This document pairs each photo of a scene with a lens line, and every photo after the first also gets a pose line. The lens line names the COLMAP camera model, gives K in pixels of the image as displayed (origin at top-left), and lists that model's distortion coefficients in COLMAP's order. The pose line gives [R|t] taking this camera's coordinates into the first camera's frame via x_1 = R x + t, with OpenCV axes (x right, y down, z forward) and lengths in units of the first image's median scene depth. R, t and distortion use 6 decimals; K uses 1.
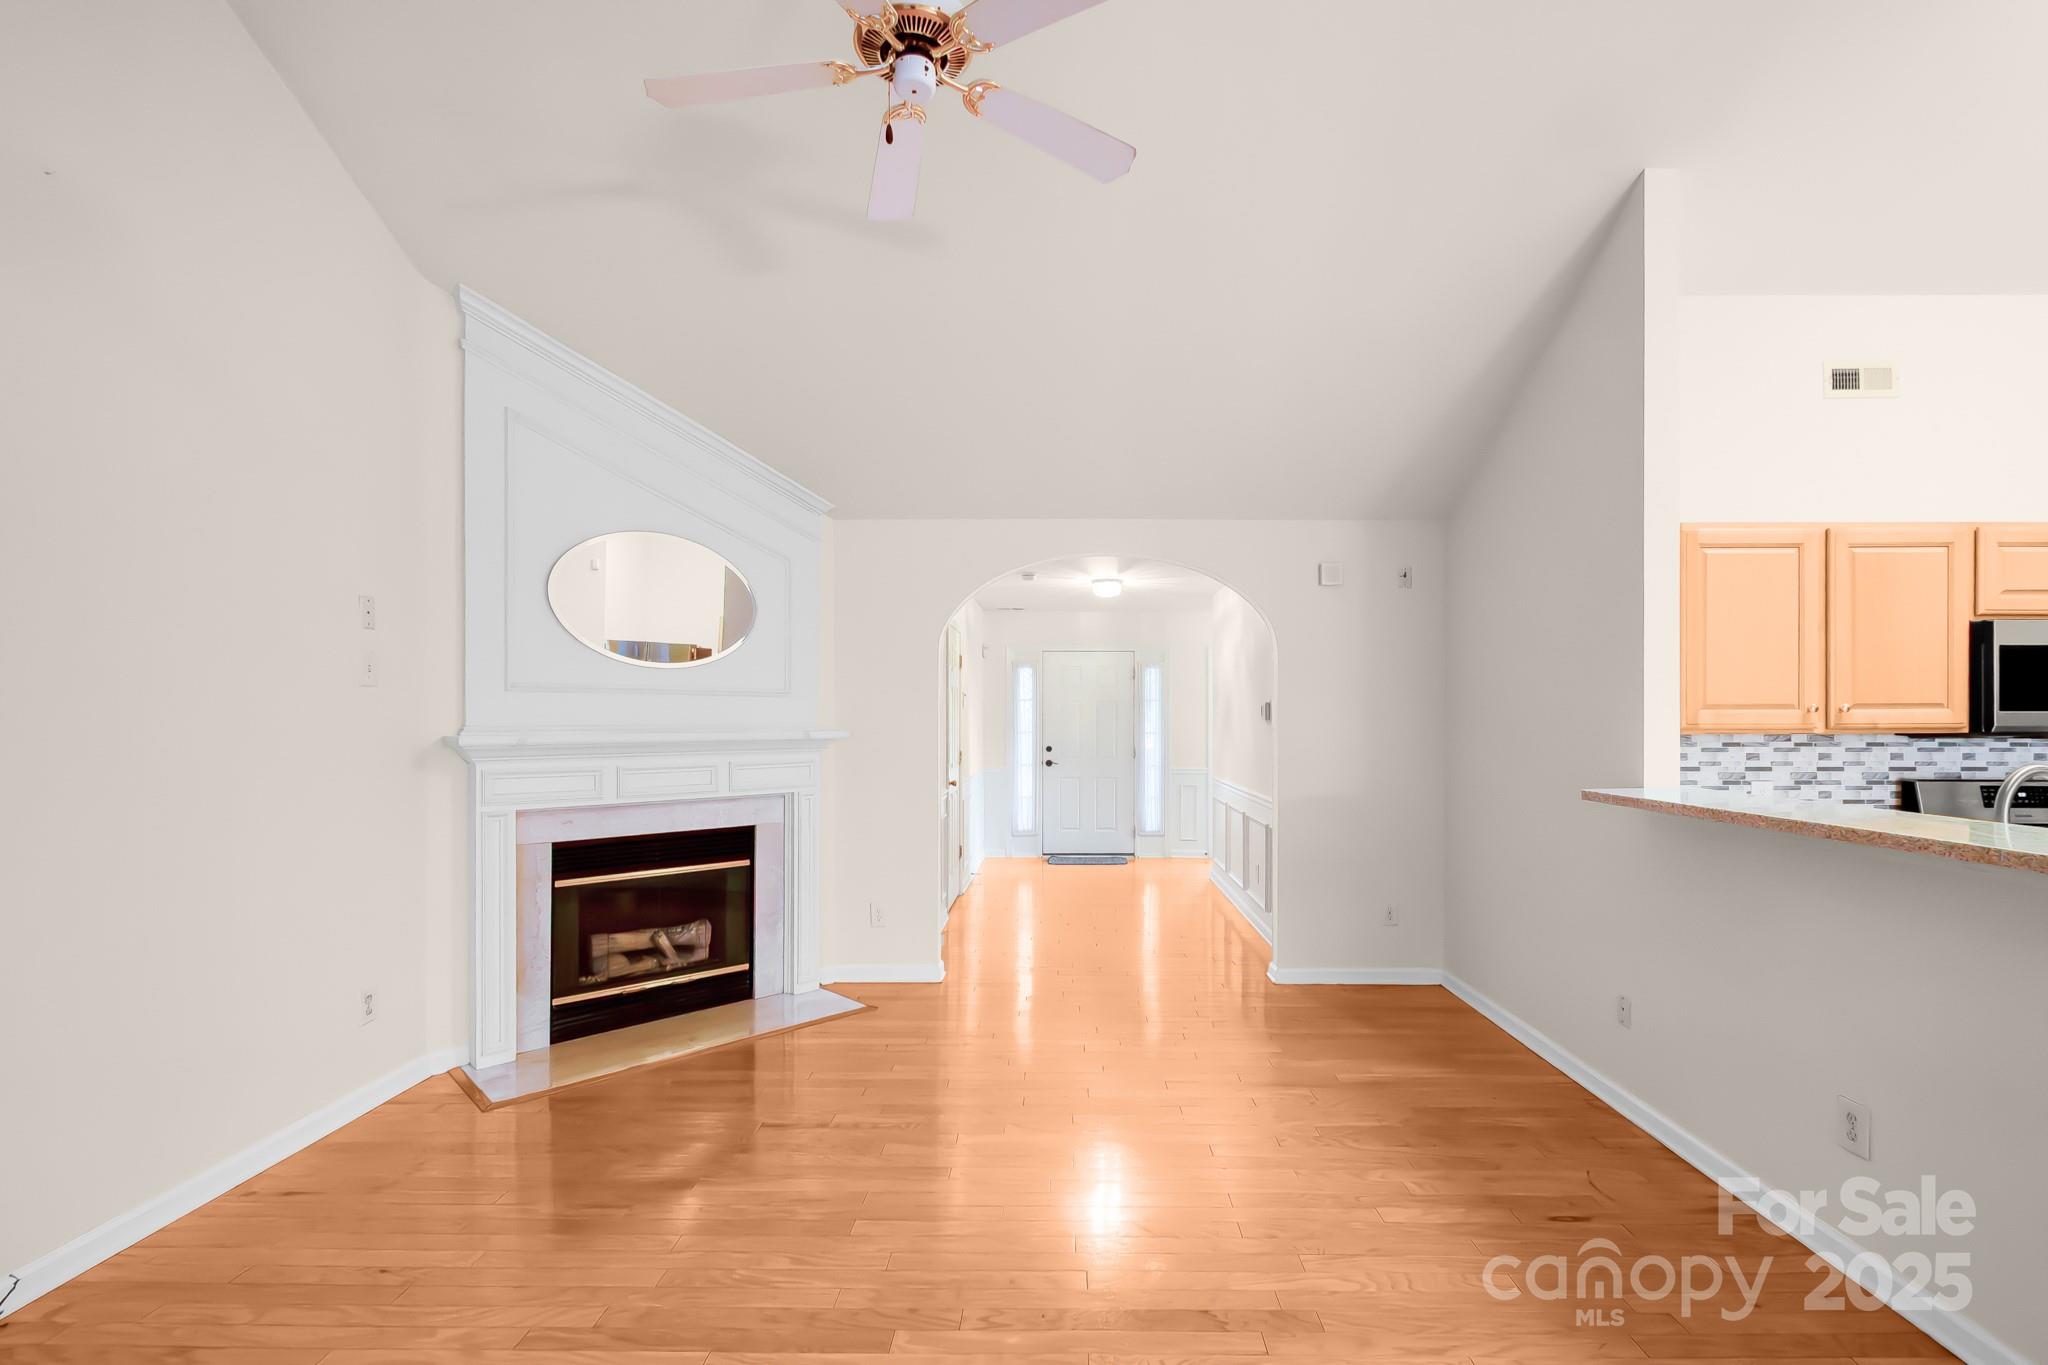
lens RADIAL K [[931.0, 0, 1060.4], [0, 931.0, 712.7], [0, 0, 1]] dist [0.001690, -0.000216]
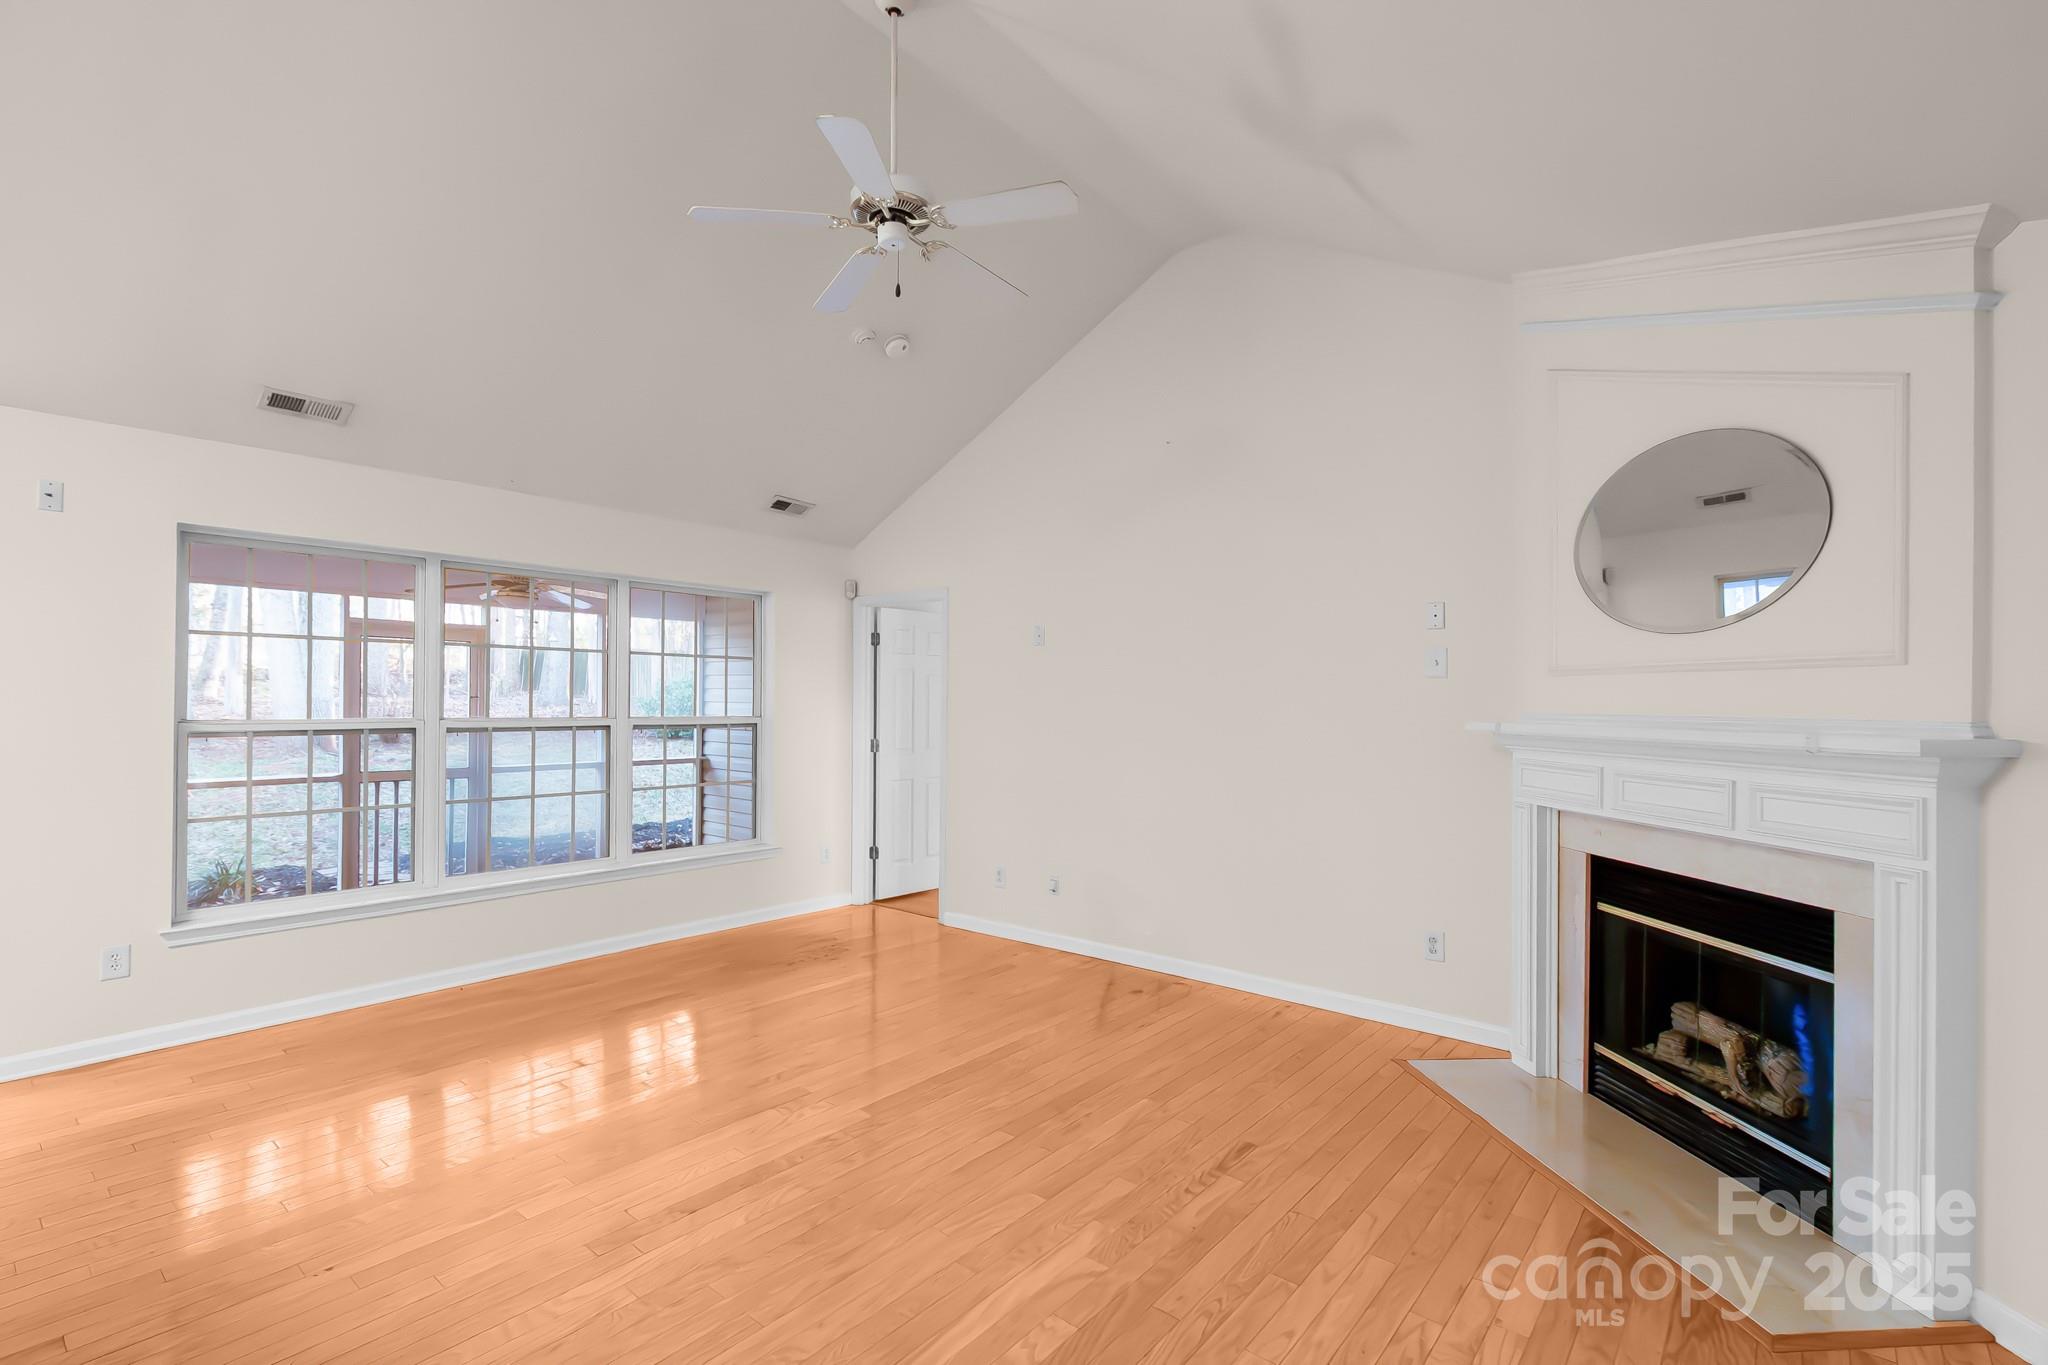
lens RADIAL K [[926.7, 0, 1003.0], [0, 926.7, 699.5], [0, 0, 1]] dist [0.000158, -0.000319]
pose [[-0.640464, -0.006933, -0.767957, 0.448718], [-0.005674, 0.999975, -0.004295, 0.006530], [0.767967, 0.001607, -0.640487, 1.147257]]
